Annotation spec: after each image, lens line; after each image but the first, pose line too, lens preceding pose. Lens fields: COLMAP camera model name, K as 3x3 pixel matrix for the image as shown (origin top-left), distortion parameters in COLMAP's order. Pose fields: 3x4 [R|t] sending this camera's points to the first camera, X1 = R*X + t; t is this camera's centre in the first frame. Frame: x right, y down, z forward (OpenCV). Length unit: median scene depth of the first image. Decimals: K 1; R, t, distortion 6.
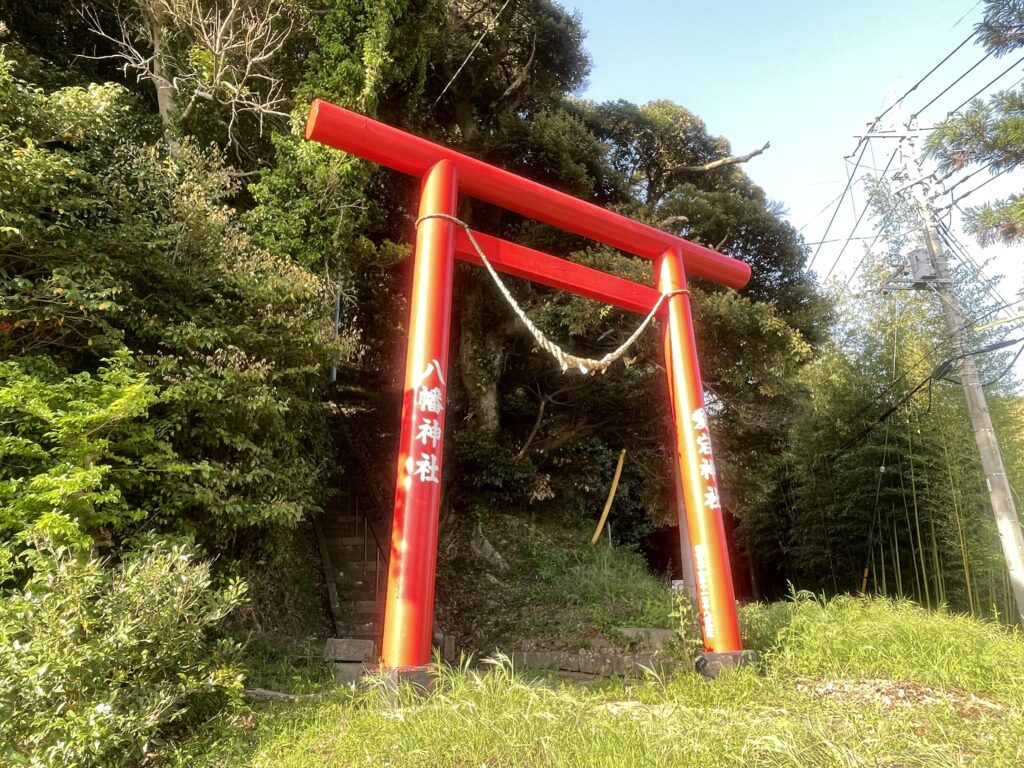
lens RADIAL K [[668.7, 0, 506.0], [0, 668.7, 384.1], [0, 0, 1]] dist [0.025186, -0.001641]
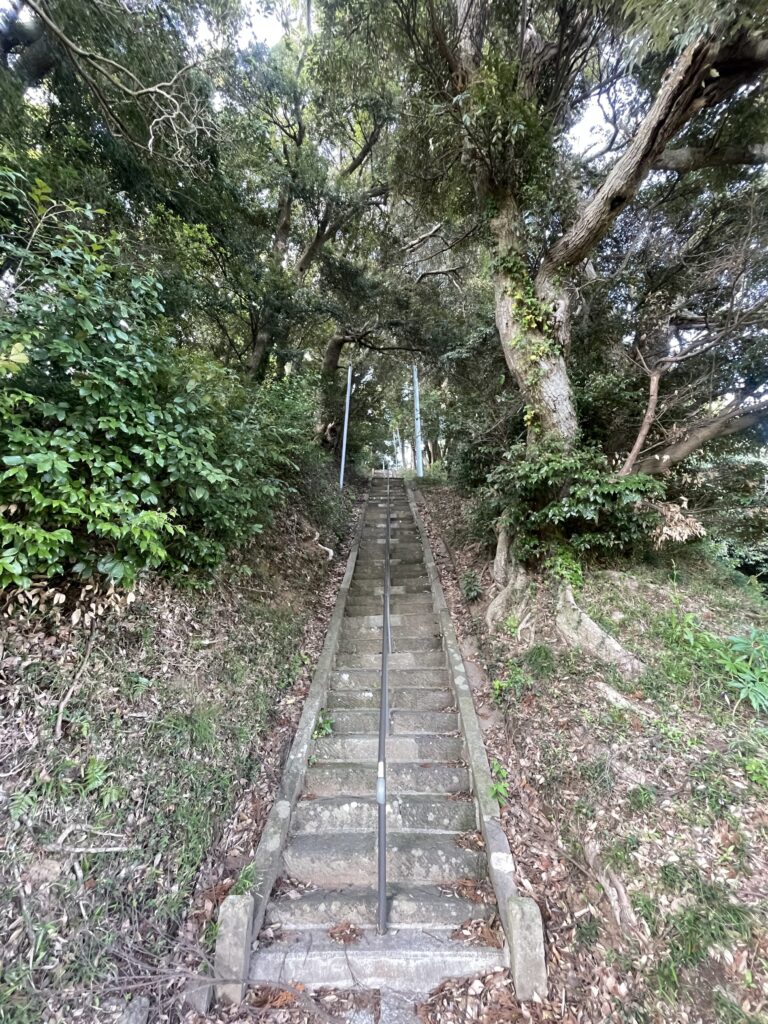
lens RADIAL K [[420.0, 0, 385.0], [0, 420.0, 510.3], [0, 0, 1]] dist [-0.003272, -0.000106]
pose [[0.904450, -0.130385, -0.406166, -0.028456], [0.132681, 0.990900, -0.022639, 0.138323], [0.405422, -0.033415, 0.913519, 0.646627]]
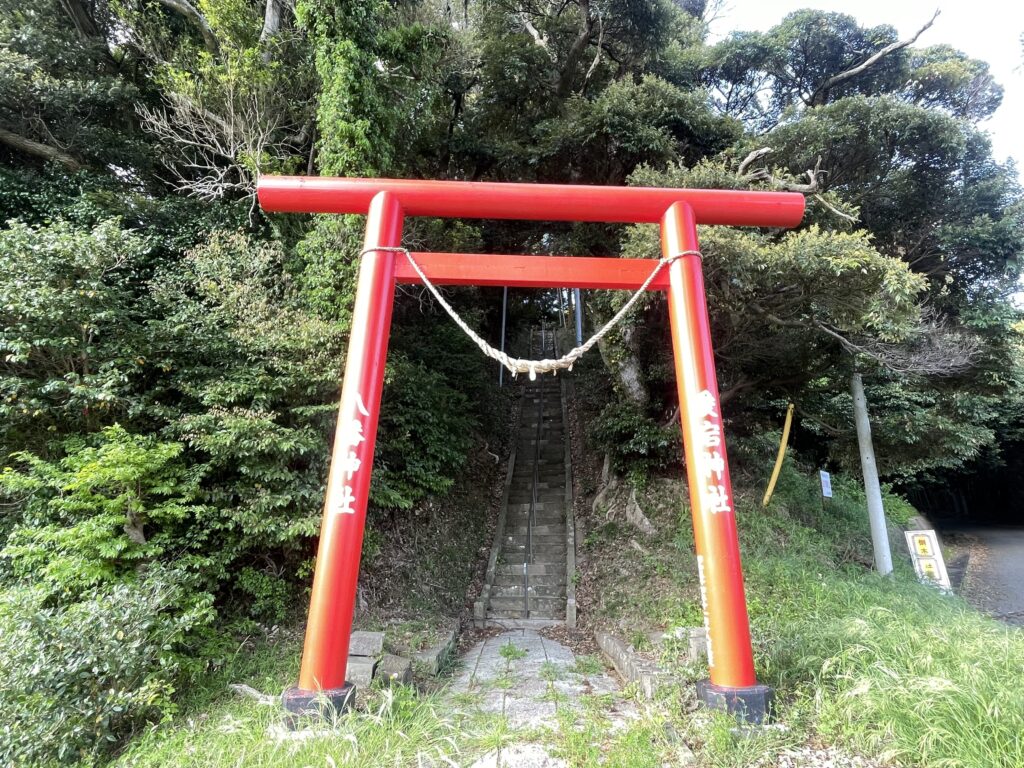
lens RADIAL K [[555.6, 0, 516.9], [0, 555.6, 382.6], [0, 0, 1]] dist [0.005080, -0.000784]
pose [[0.874431, -0.115587, -0.471179, 0.254321], [0.150074, 0.988014, 0.036139, -0.021890], [0.461354, -0.102313, 0.881297, 0.167043]]
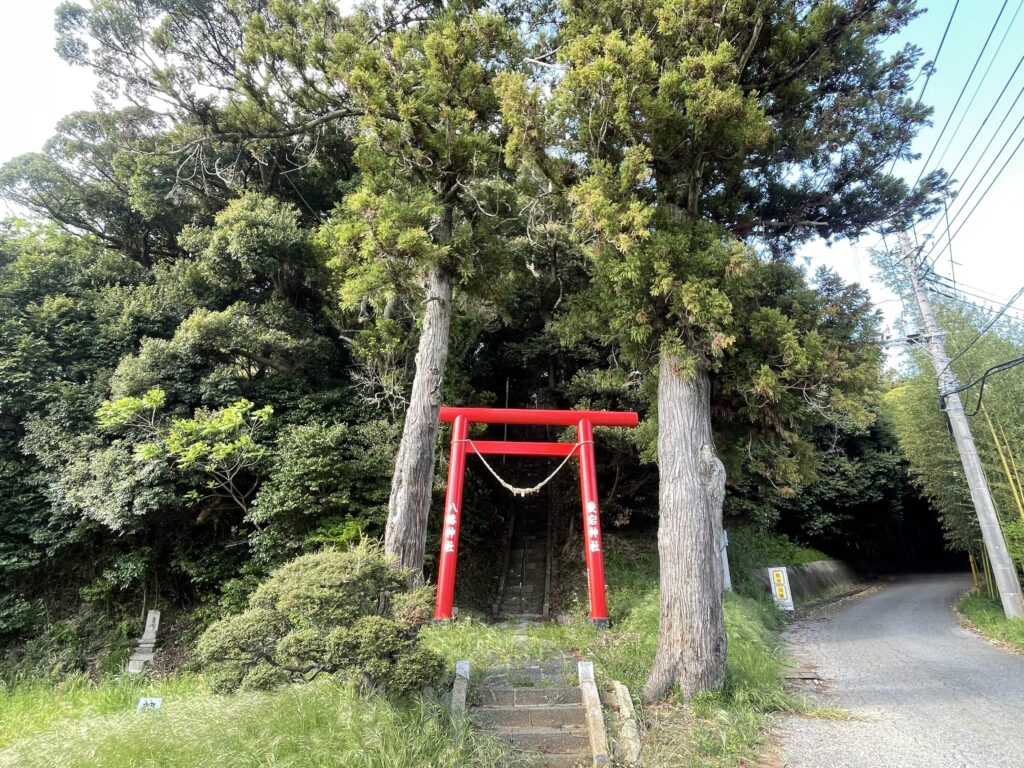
lens RADIAL K [[553.6, 0, 512.7], [0, 553.6, 384.8], [0, 0, 1]] dist [-0.004876, -0.000050]
pose [[0.872800, -0.152631, -0.463598, 0.573176], [0.149739, 0.987777, -0.043297, -0.176694], [0.464540, -0.031629, 0.884987, -0.393951]]
